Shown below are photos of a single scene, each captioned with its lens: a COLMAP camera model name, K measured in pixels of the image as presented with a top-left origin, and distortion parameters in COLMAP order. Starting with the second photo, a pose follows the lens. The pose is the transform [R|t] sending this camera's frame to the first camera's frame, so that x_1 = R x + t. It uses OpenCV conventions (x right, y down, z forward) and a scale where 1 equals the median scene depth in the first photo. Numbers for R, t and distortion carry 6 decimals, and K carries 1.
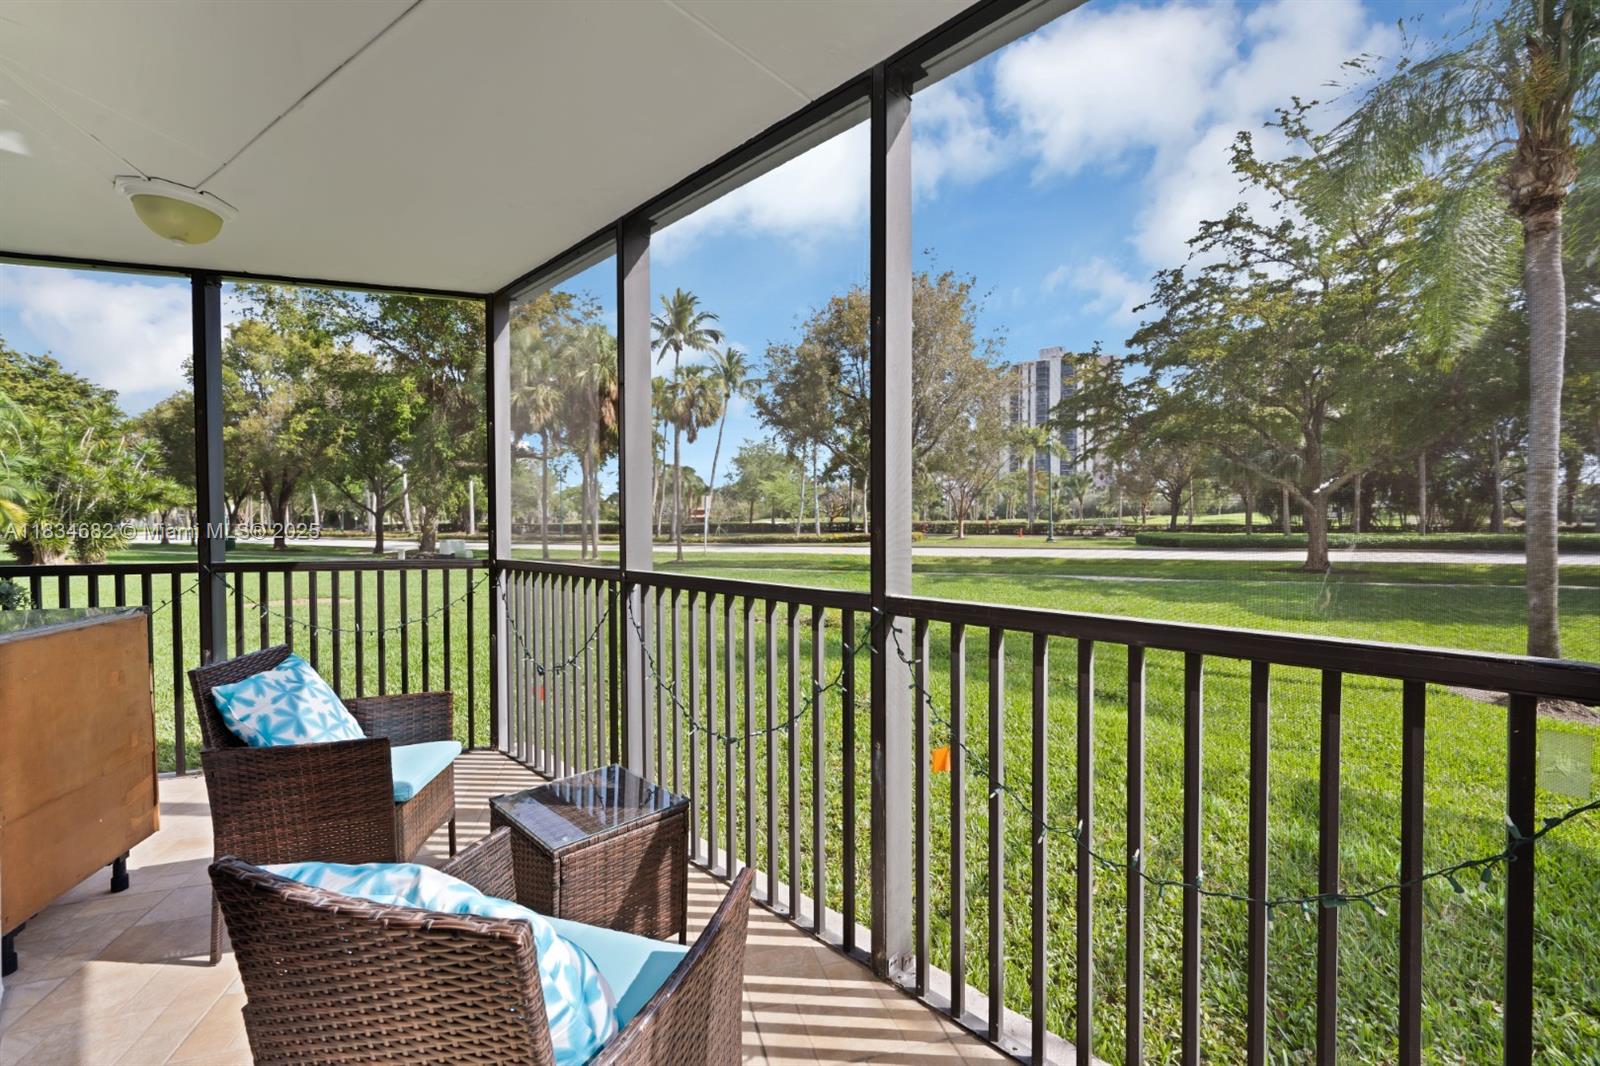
lens RADIAL K [[638.7, 0, 800.0], [0, 638.7, 533.0], [0, 0, 1]] dist [0.002073, 0.000439]
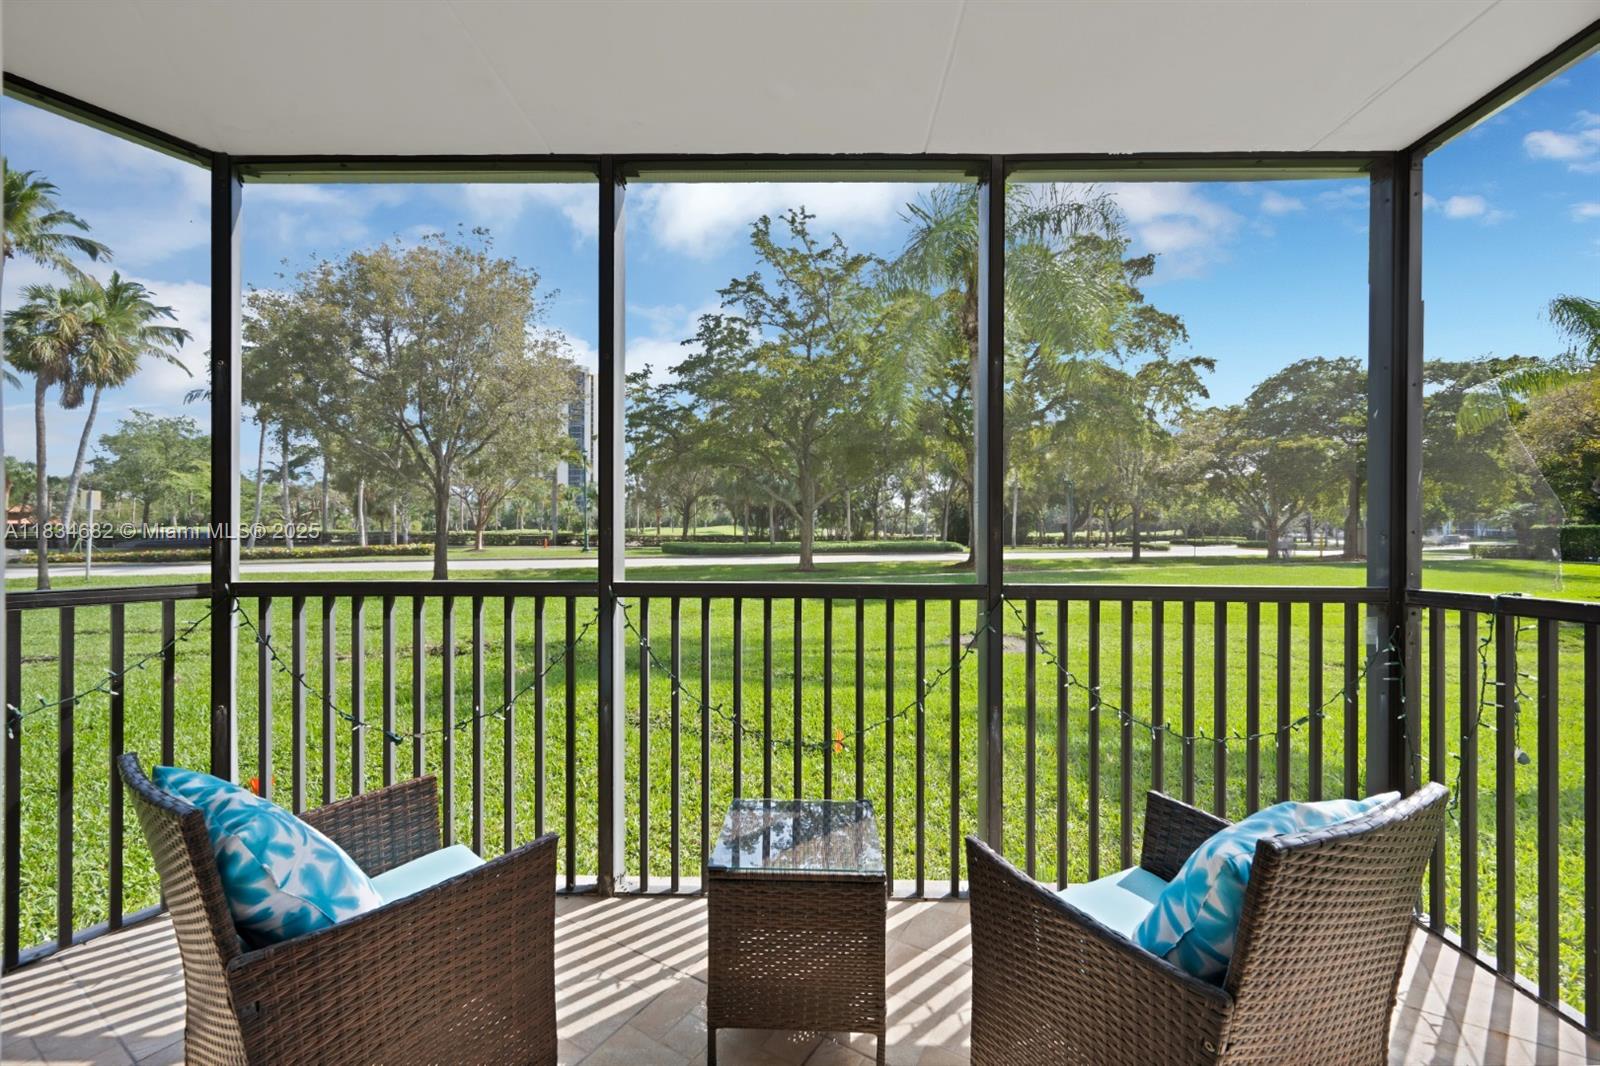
lens RADIAL K [[650.6, 0, 800.0], [0, 650.6, 533.0], [0, 0, 1]] dist [-0.000542, 0.000024]
pose [[0.742340, 0.003505, 0.670014, -0.076786], [0.007680, 0.999876, -0.013740, 0.000518], [-0.669979, 0.015345, 0.742221, 0.024755]]
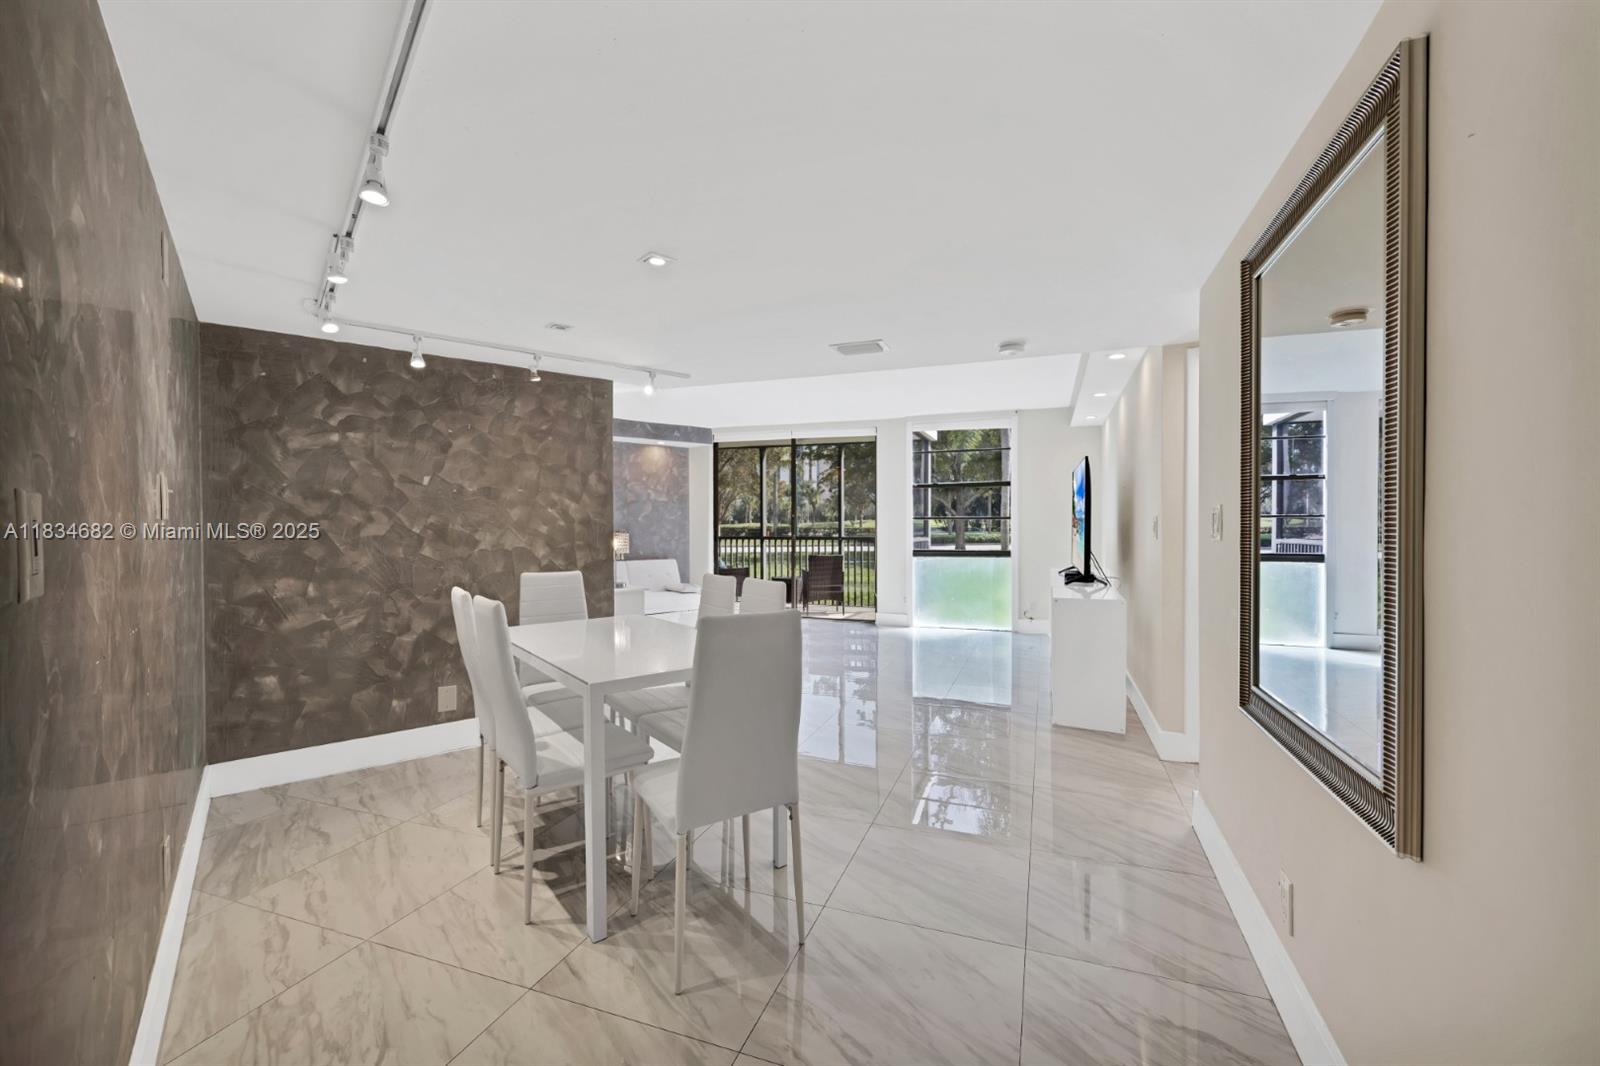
lens RADIAL K [[650.6, 0, 800.0], [0, 650.6, 533.0], [0, 0, 1]] dist [-0.000542, 0.000024]
pose [[0.918381, -0.003172, 0.395684, -0.197026], [0.005517, 0.999973, -0.004789, 0.007017], [-0.395658, 0.006581, 0.918374, -0.324953]]
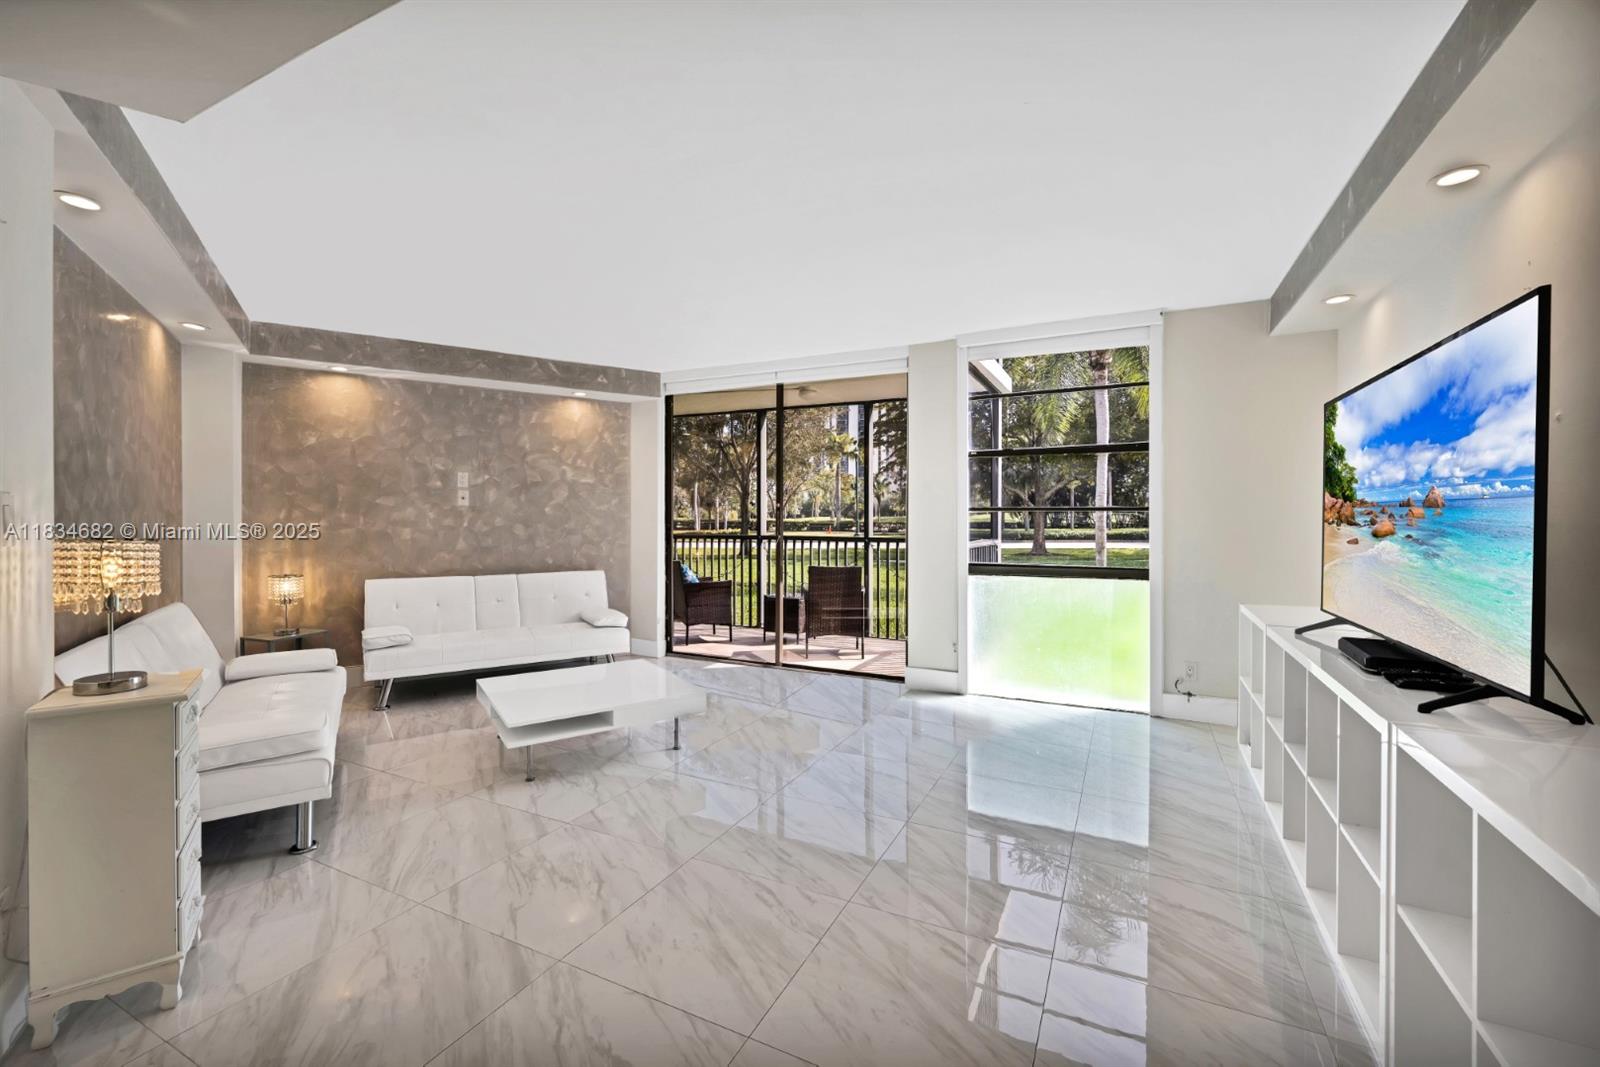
lens RADIAL K [[650.6, 0, 800.0], [0, 650.6, 533.5], [0, 0, 1]] dist [-0.000542, 0.000024]
pose [[0.955480, -0.002402, 0.295046, -0.109645], [0.001159, 0.999990, 0.004387, 0.004449], [-0.295054, -0.003850, 0.955473, -0.201204]]
